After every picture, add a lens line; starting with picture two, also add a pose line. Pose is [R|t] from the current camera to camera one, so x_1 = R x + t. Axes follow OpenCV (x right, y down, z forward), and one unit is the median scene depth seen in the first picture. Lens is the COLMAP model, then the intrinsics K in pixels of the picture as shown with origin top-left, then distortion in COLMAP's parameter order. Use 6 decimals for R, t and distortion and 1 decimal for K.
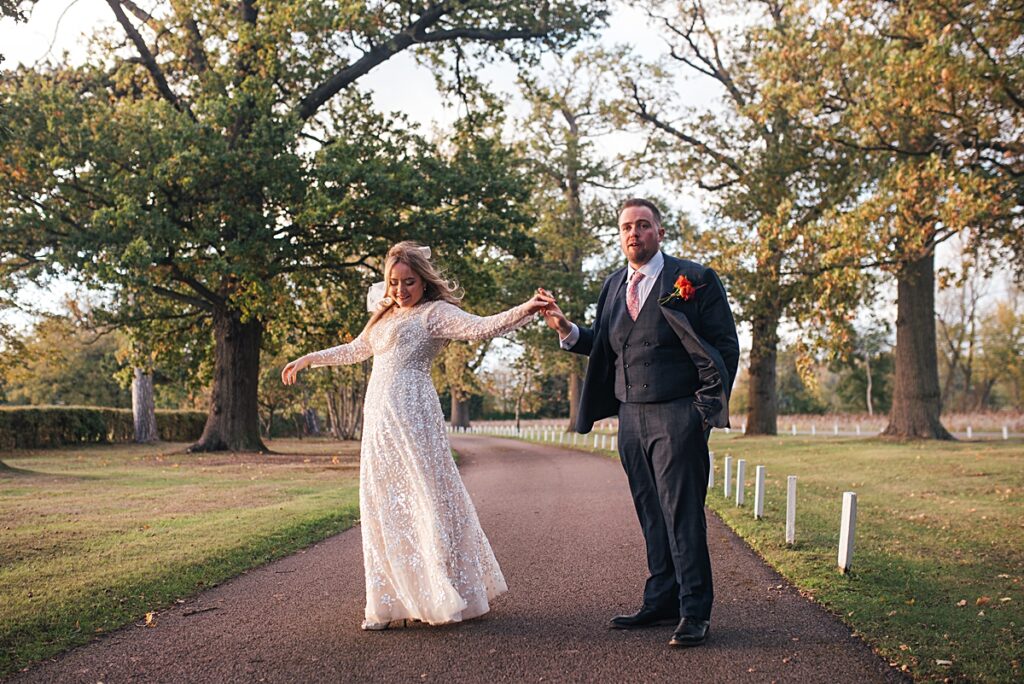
lens RADIAL K [[1005.7, 0, 513.0], [0, 1005.7, 346.1], [0, 0, 1]] dist [-0.012909, 0.000000]
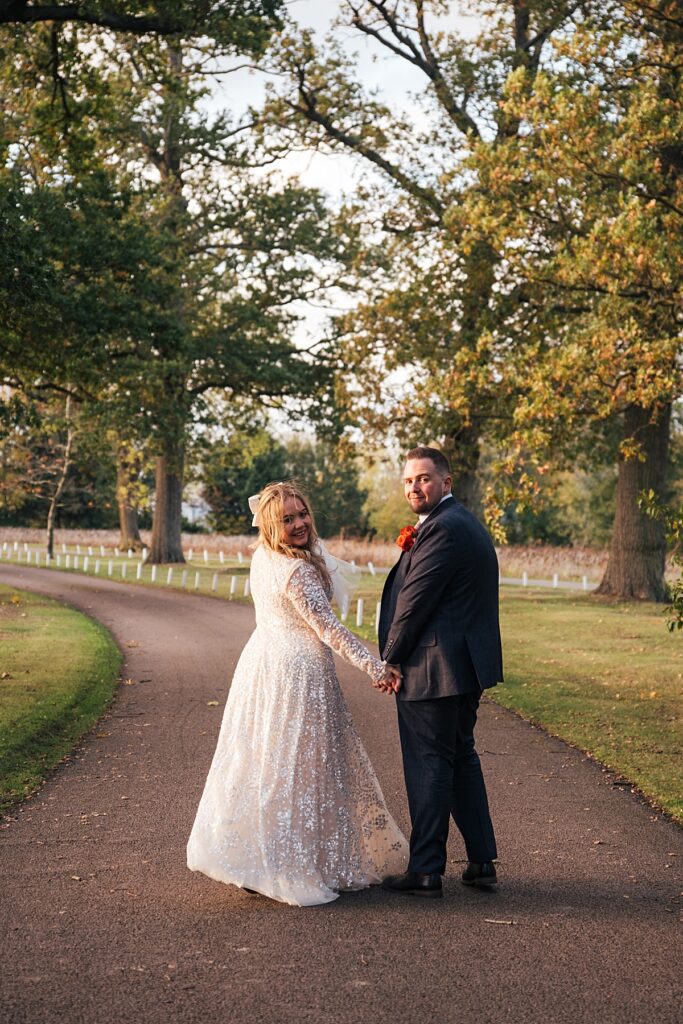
lens RADIAL K [[2172.6, 0, 339.7], [0, 2172.6, 512.9], [0, 0, 1]] dist [0.360434, 0.000000]
pose [[0.981107, 0.048515, 0.187285, -0.146508], [-0.061281, 0.996131, 0.062984, -0.066921], [-0.183505, -0.073271, 0.980284, -0.612308]]
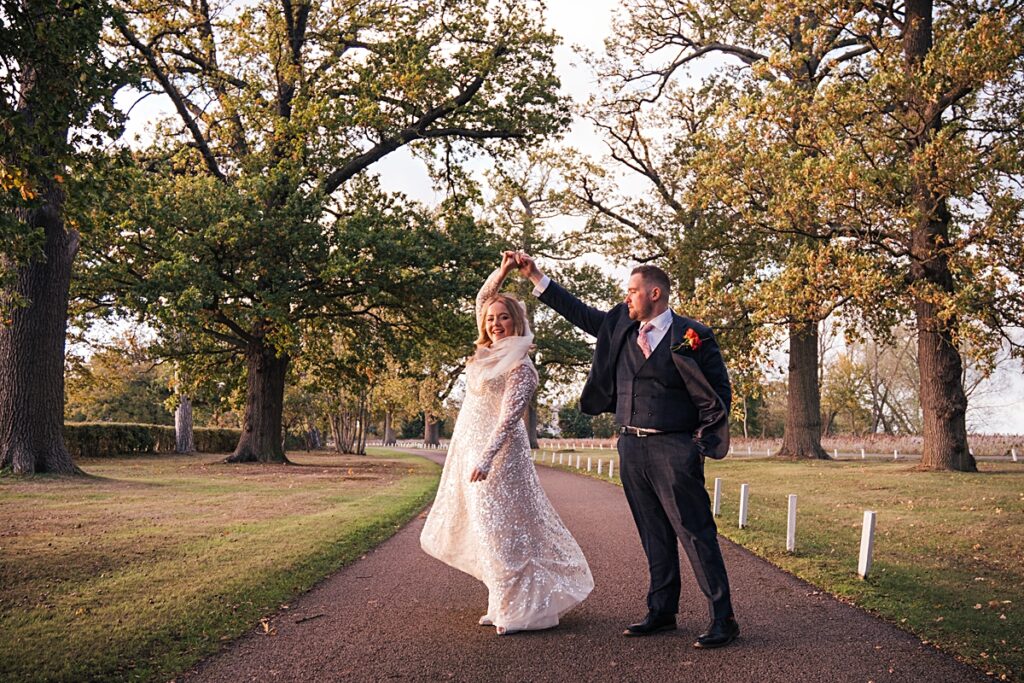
lens RADIAL K [[782.9, 0, 520.4], [0, 782.9, 364.6], [0, 0, 1]] dist [-0.068872, 0.004544]
pose [[0.997412, 0.019256, 0.069278, -0.029064], [-0.017768, 0.999599, -0.022026, 0.000347], [-0.069674, 0.020738, 0.997354, 0.027255]]
